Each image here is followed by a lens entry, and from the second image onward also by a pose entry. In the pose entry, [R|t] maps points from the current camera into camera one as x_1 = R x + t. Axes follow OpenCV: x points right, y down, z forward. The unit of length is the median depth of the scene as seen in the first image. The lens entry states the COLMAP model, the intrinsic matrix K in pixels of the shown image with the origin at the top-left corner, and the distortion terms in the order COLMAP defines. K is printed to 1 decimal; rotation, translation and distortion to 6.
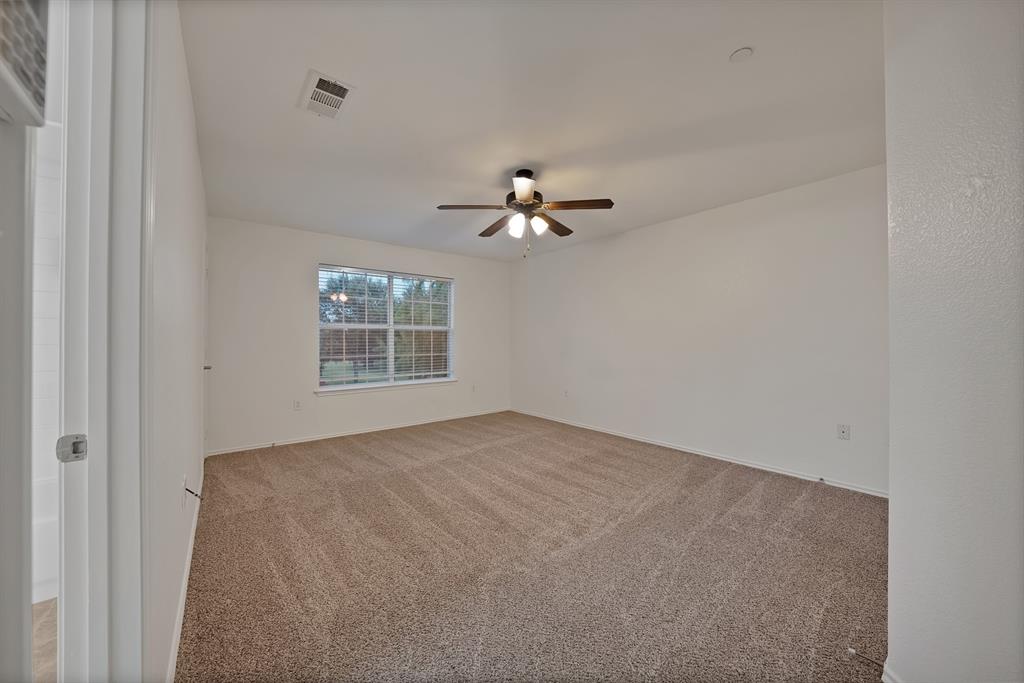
lens RADIAL K [[365.4, 0, 513.2], [0, 365.4, 331.5], [0, 0, 1]] dist [-0.022124, 0.002147]
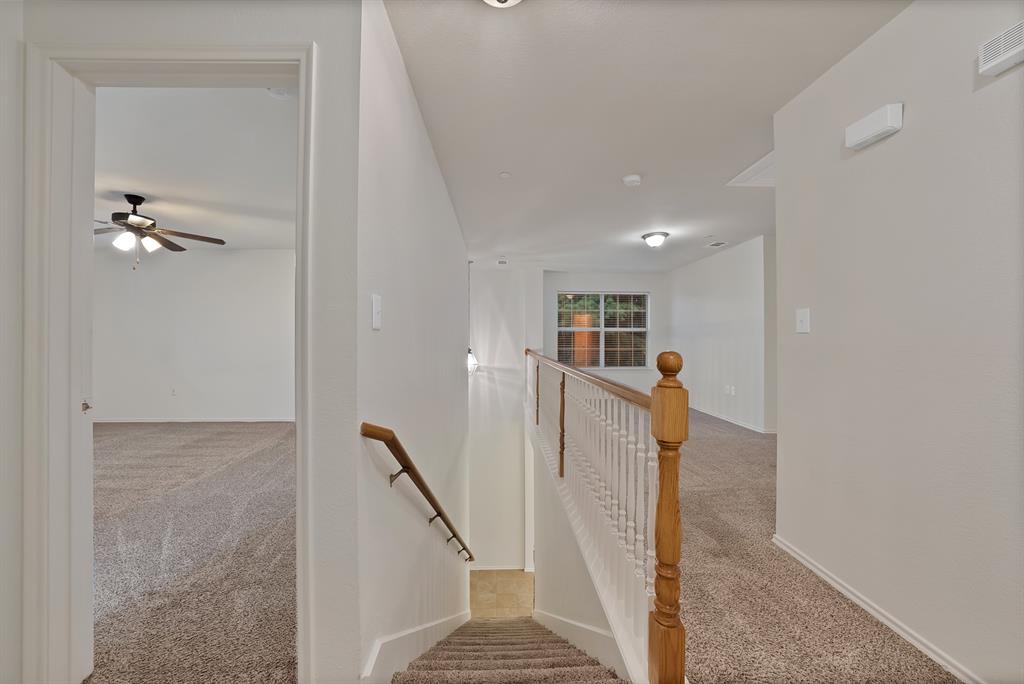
lens RADIAL K [[365.4, 0, 509.2], [0, 365.4, 337.3], [0, 0, 1]] dist [-0.022124, 0.002147]
pose [[0.607557, 0.001925, 0.794274, -0.145883], [-0.008964, 0.999950, 0.004433, -0.003254], [-0.794226, -0.009813, 0.607544, -0.640653]]
